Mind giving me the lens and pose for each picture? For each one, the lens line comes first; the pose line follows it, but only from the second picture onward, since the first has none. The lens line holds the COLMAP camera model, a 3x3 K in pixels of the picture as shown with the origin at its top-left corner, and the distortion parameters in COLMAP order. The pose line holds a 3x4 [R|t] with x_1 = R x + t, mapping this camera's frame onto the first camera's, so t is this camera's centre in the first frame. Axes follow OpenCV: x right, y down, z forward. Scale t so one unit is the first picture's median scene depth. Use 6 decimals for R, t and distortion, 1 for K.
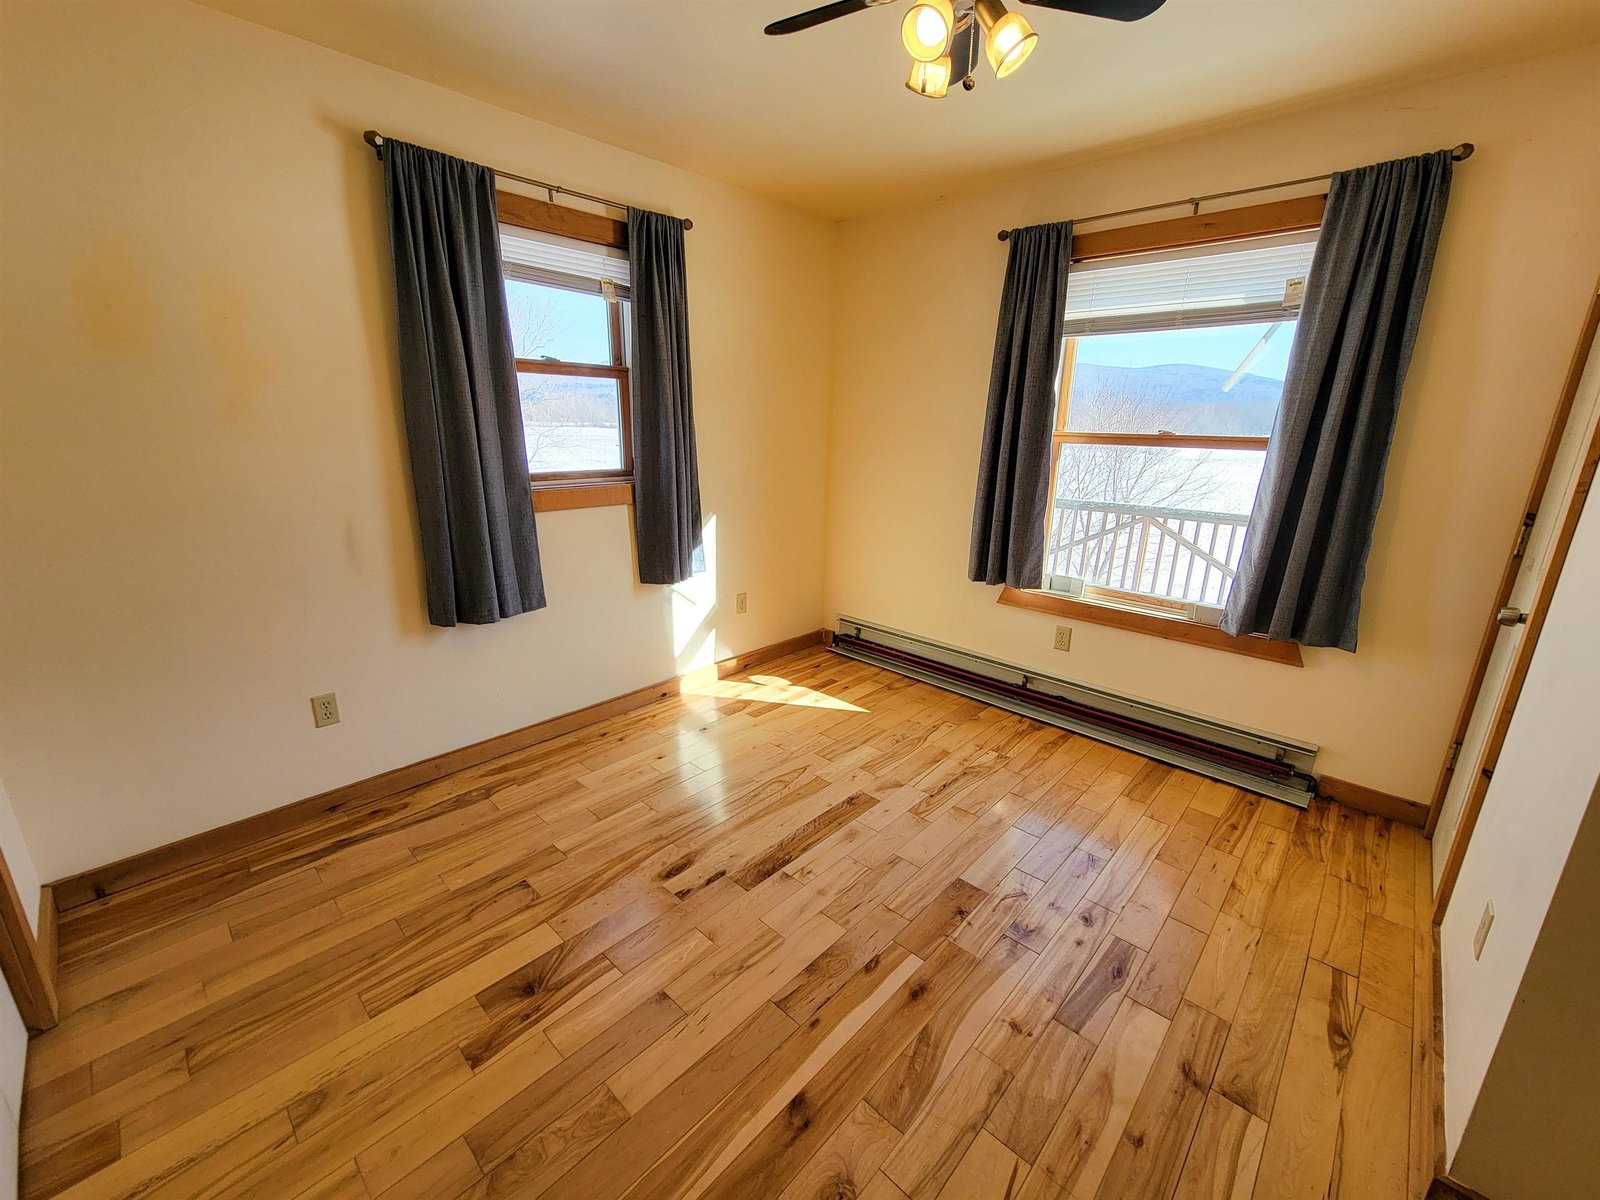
lens RADIAL K [[651.6, 0, 809.5], [0, 651.6, 602.4], [0, 0, 1]] dist [-0.001692, 0.000595]
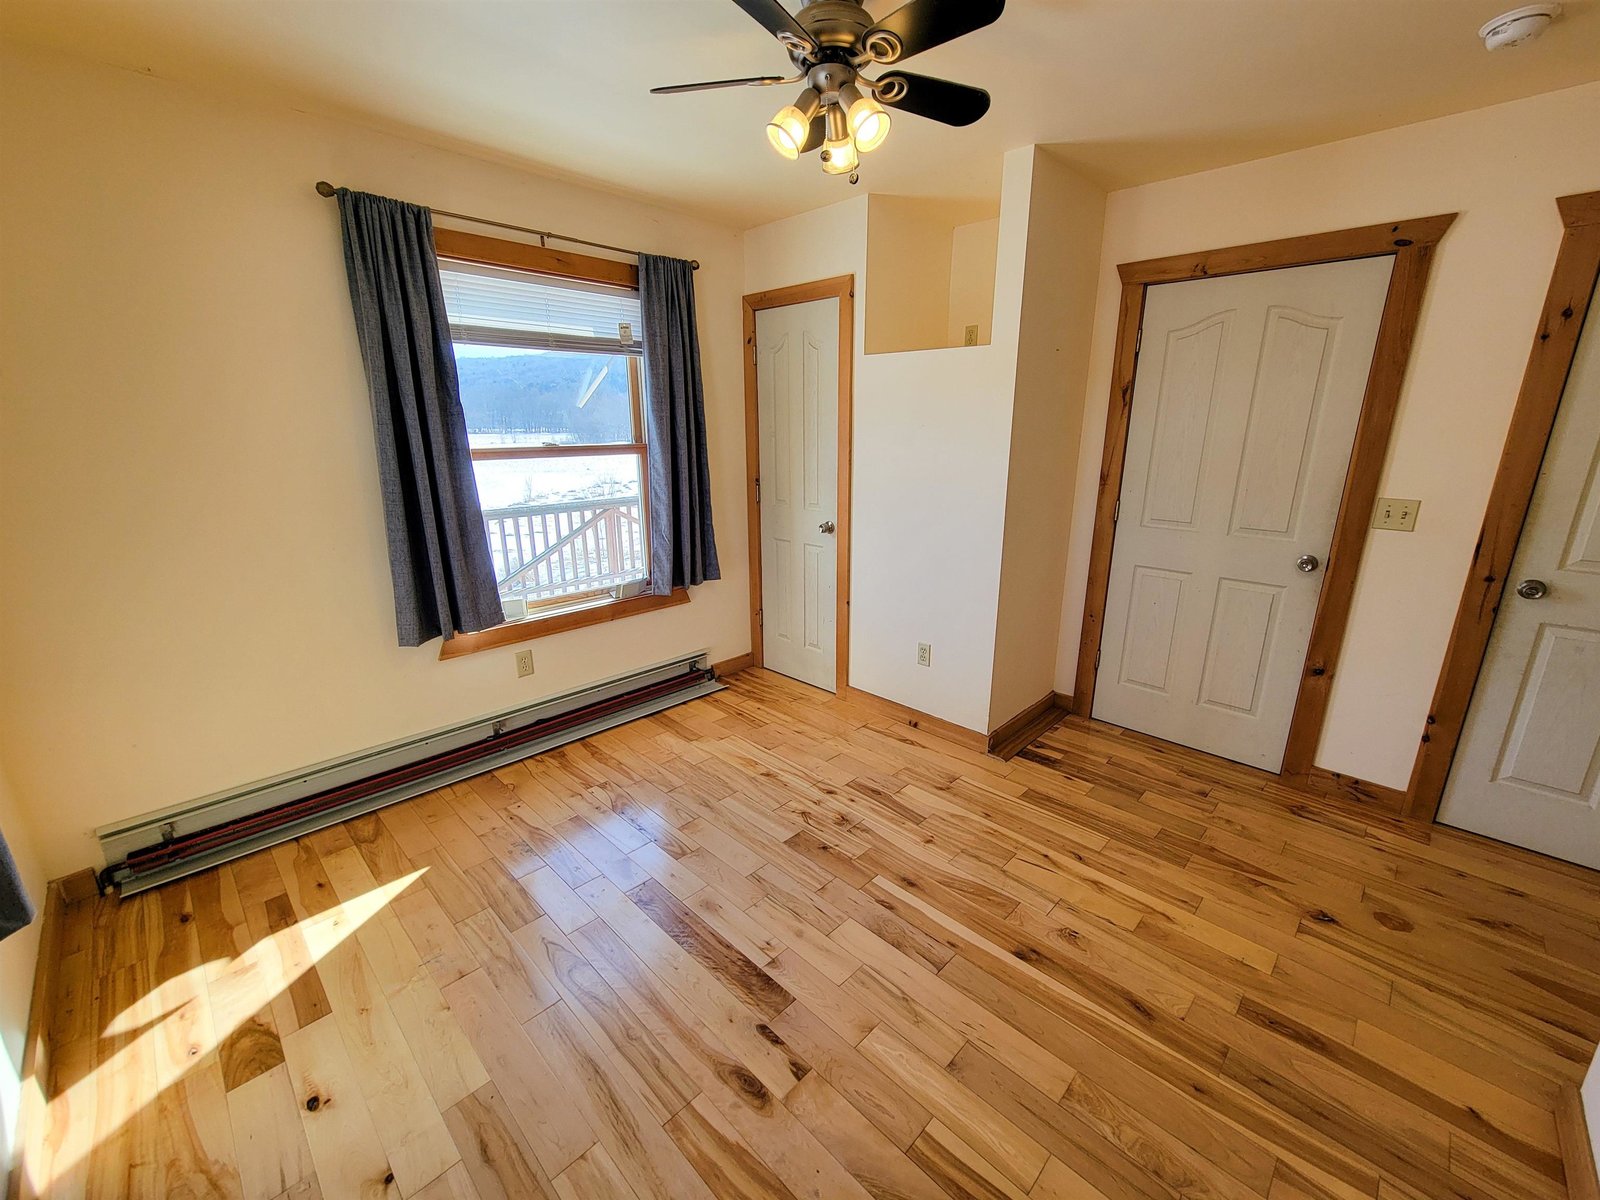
lens RADIAL K [[651.6, 0, 809.5], [0, 651.6, 602.4], [0, 0, 1]] dist [-0.001692, 0.000595]
pose [[0.024586, -0.285521, 0.958057, -0.592717], [0.271479, 0.924240, 0.268476, -0.206626], [-0.962130, 0.253492, 0.100237, 0.586925]]
